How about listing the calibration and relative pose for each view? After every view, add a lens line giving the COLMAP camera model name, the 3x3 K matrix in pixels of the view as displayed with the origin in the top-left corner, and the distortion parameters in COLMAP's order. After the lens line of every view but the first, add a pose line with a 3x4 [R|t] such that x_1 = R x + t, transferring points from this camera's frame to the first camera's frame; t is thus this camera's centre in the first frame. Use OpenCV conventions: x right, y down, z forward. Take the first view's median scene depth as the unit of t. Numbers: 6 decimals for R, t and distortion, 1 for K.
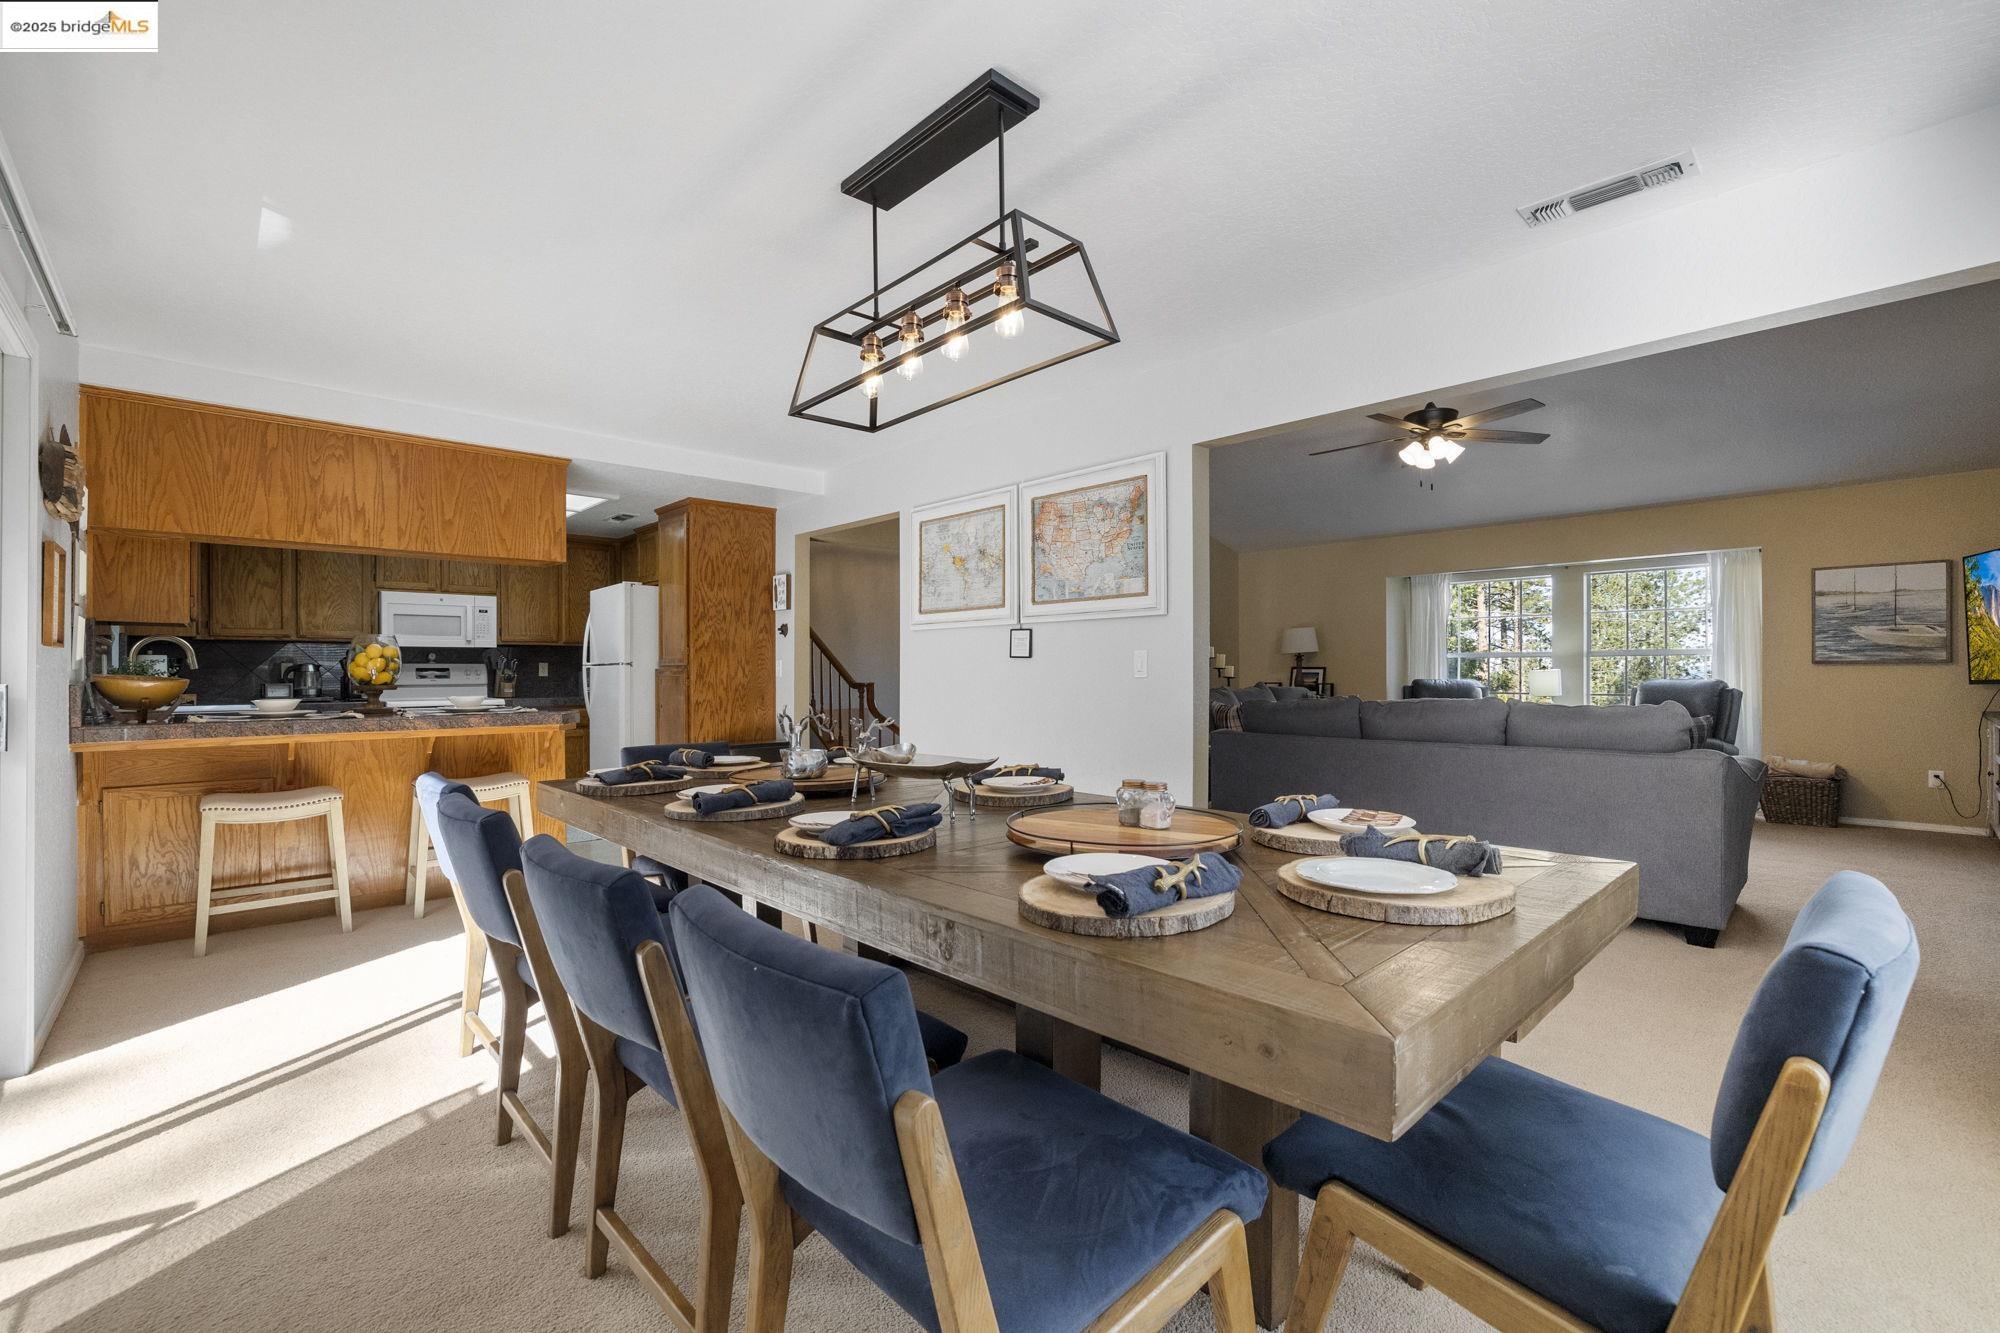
lens RADIAL K [[872.7, 0, 1001.5], [0, 872.7, 670.2], [0, 0, 1]] dist [-0.027726, 0.007591]
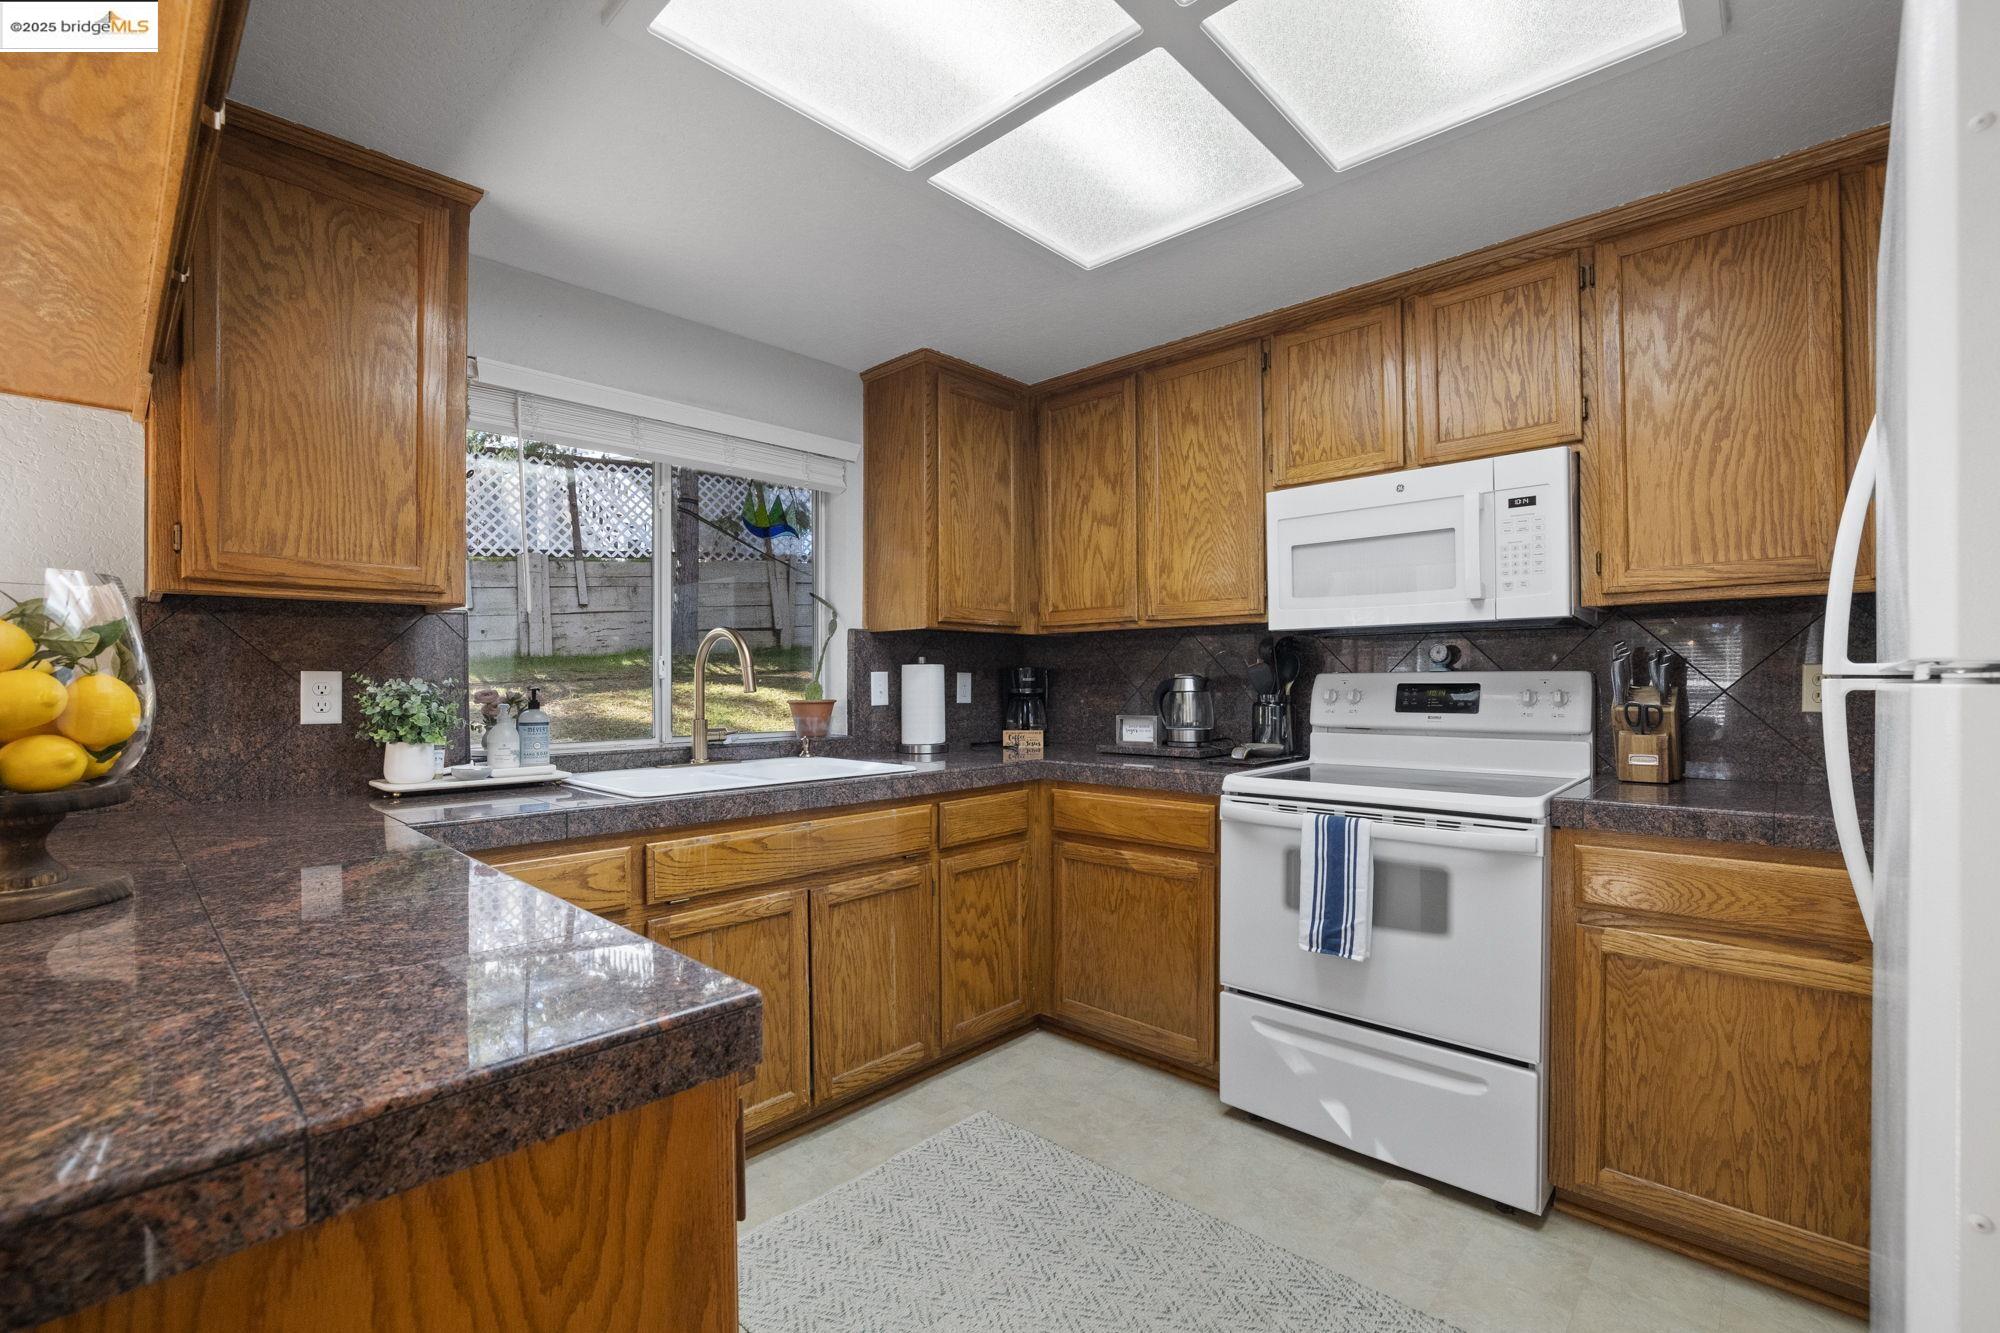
lens RADIAL K [[872.7, 0, 1018.0], [0, 872.7, 676.2], [0, 0, 1]] dist [-0.027726, 0.007591]
pose [[0.074085, 0.000241, -0.997252, -0.348313], [0.007985, 0.999968, 0.000835, -0.008577], [0.997220, -0.008025, 0.074081, 0.914125]]
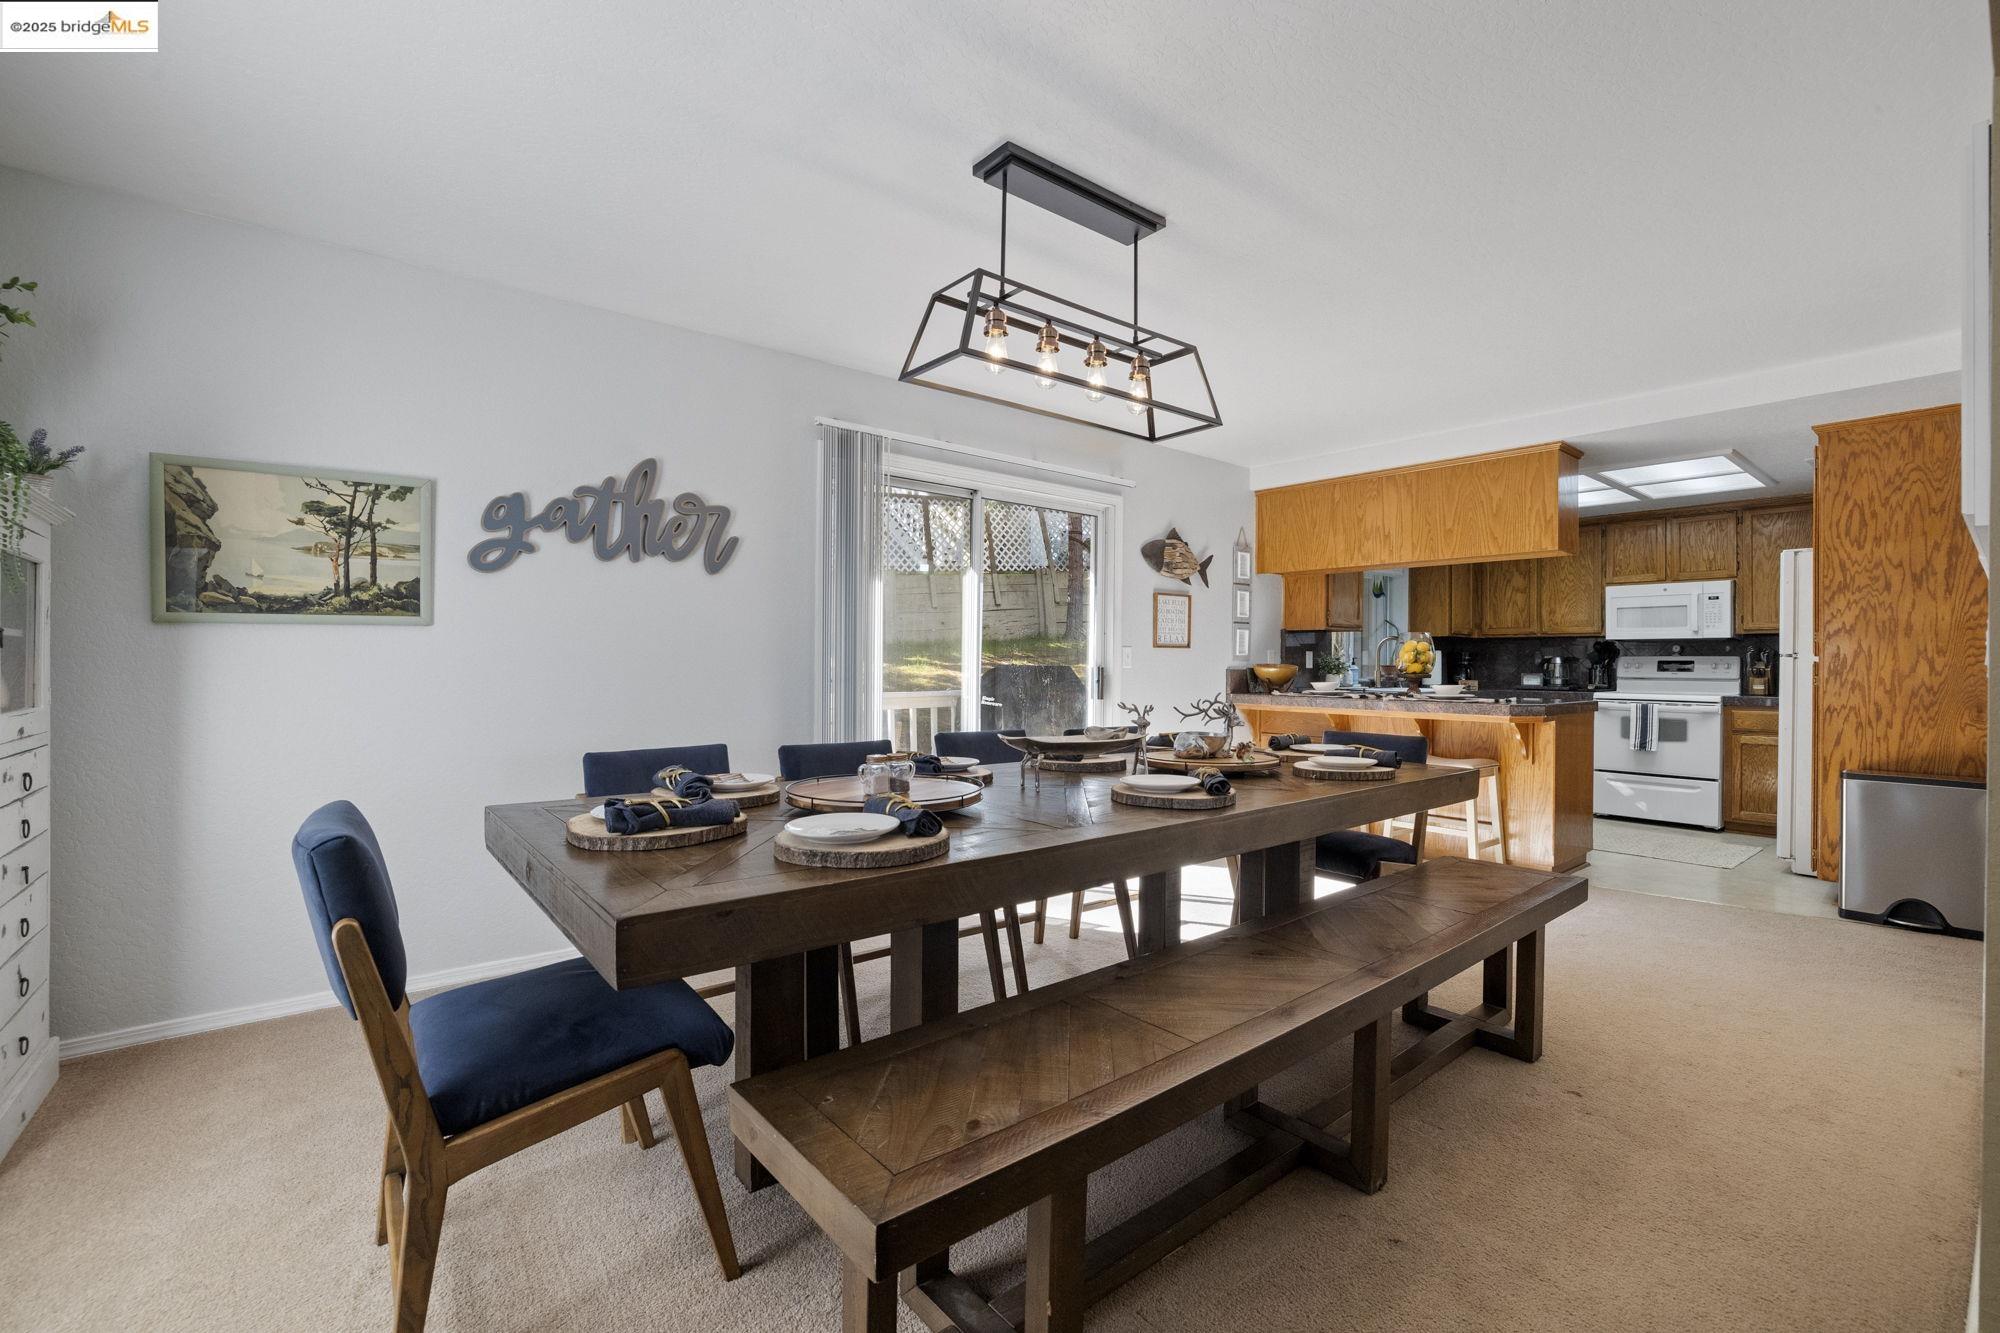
lens RADIAL K [[872.7, 0, 1015.3], [0, 872.7, 655.7], [0, 0, 1]] dist [-0.027726, 0.007591]
pose [[-0.060576, -0.003966, -0.998156, 0.392730], [-0.005507, 0.999978, -0.003639, -0.000462], [0.998148, 0.005277, -0.060597, 0.373765]]
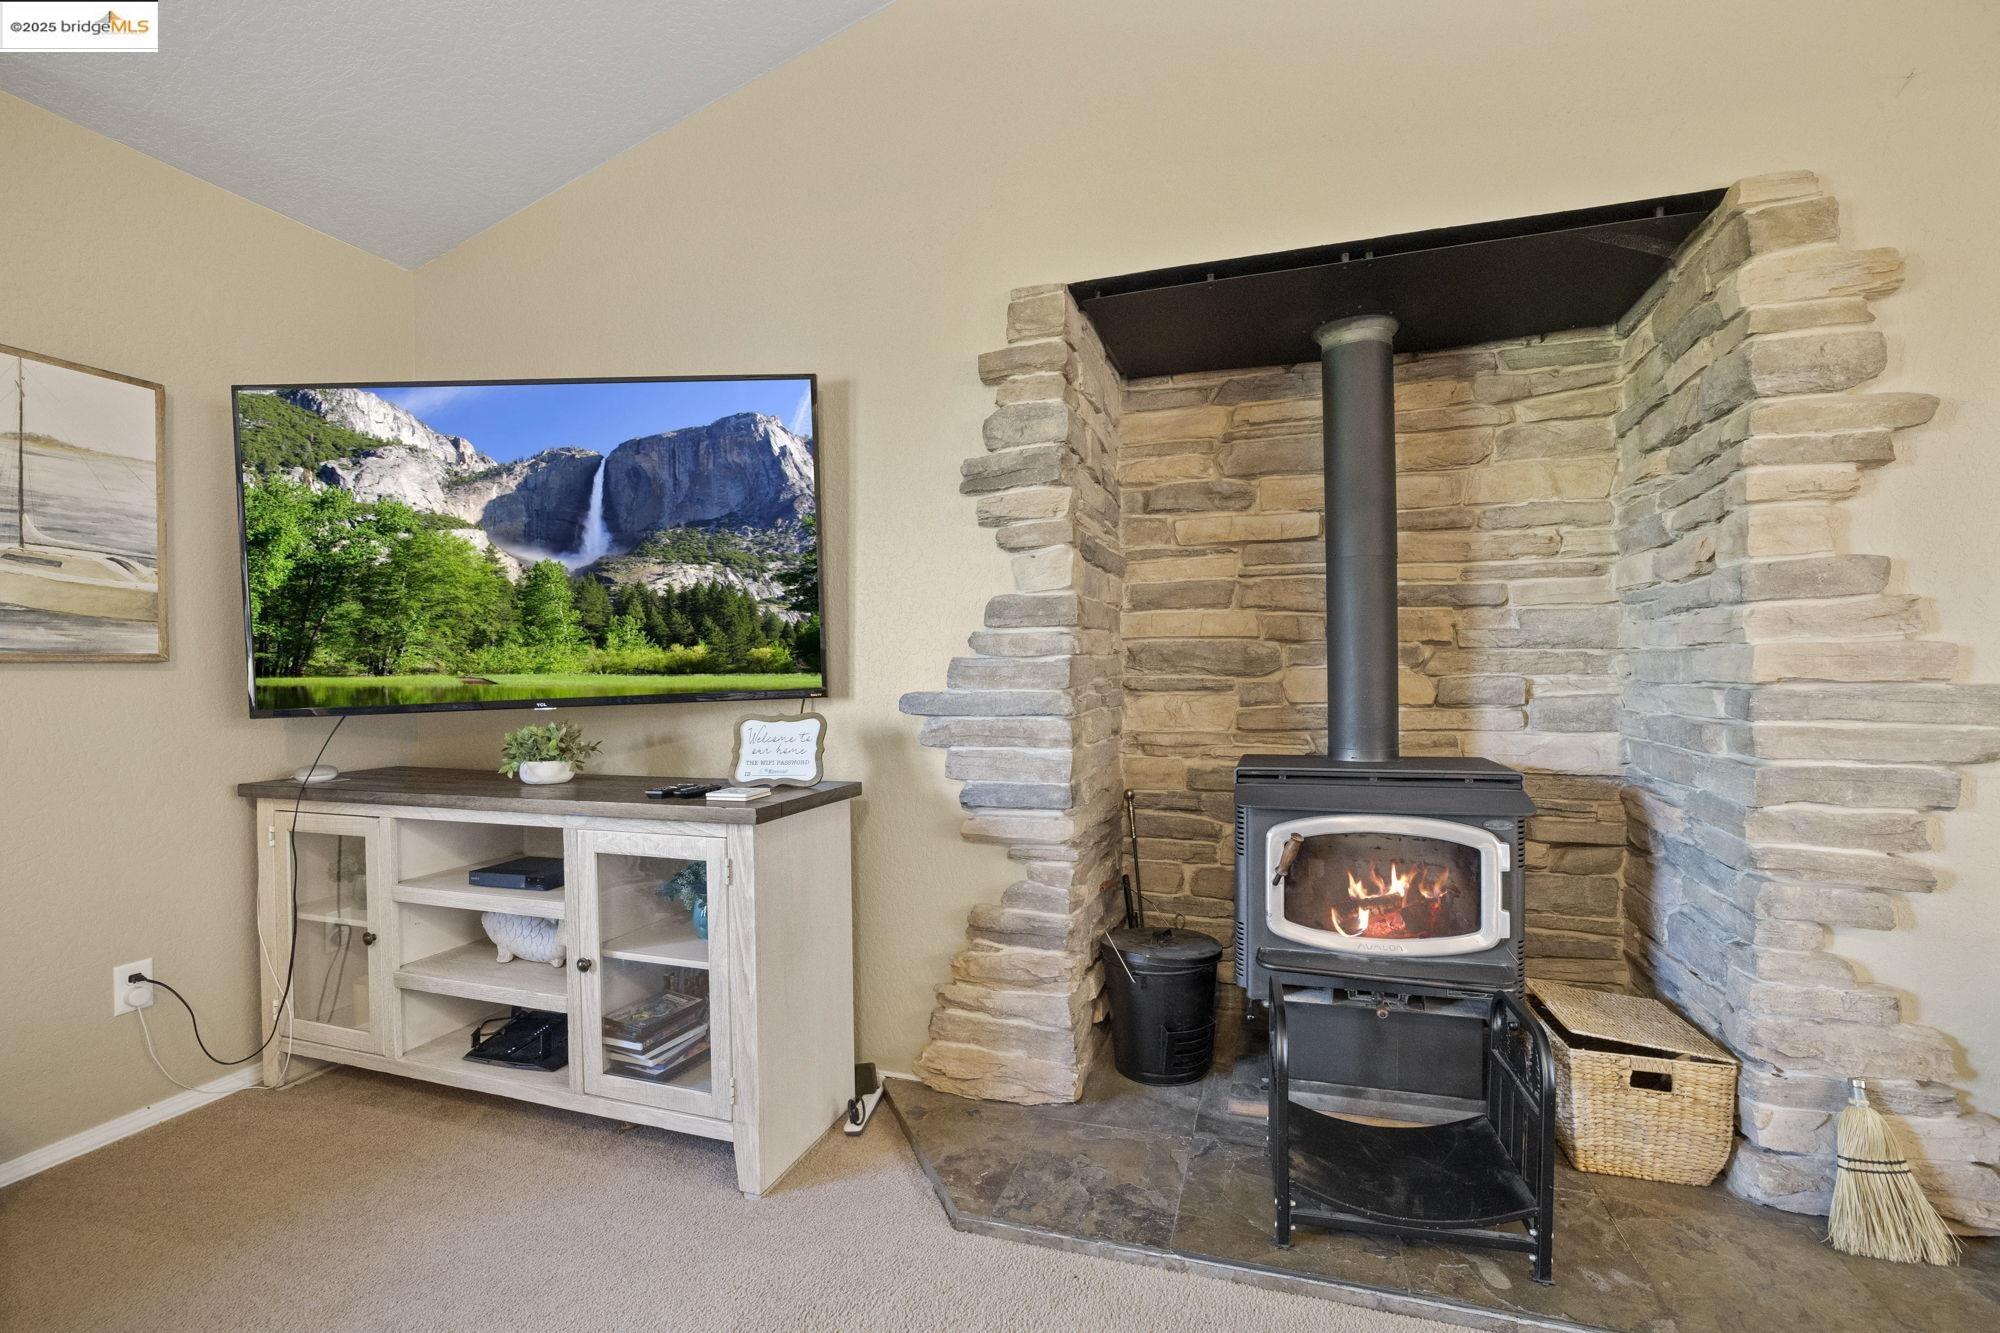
lens RADIAL K [[872.7, 0, 996.9], [0, 872.7, 669.3], [0, 0, 1]] dist [-0.027726, 0.007591]
pose [[-0.467612, 0.010678, 0.883869, 0.613158], [0.012639, 0.999906, -0.005393, 0.001054], [-0.883843, 0.008650, -0.467703, 0.855459]]
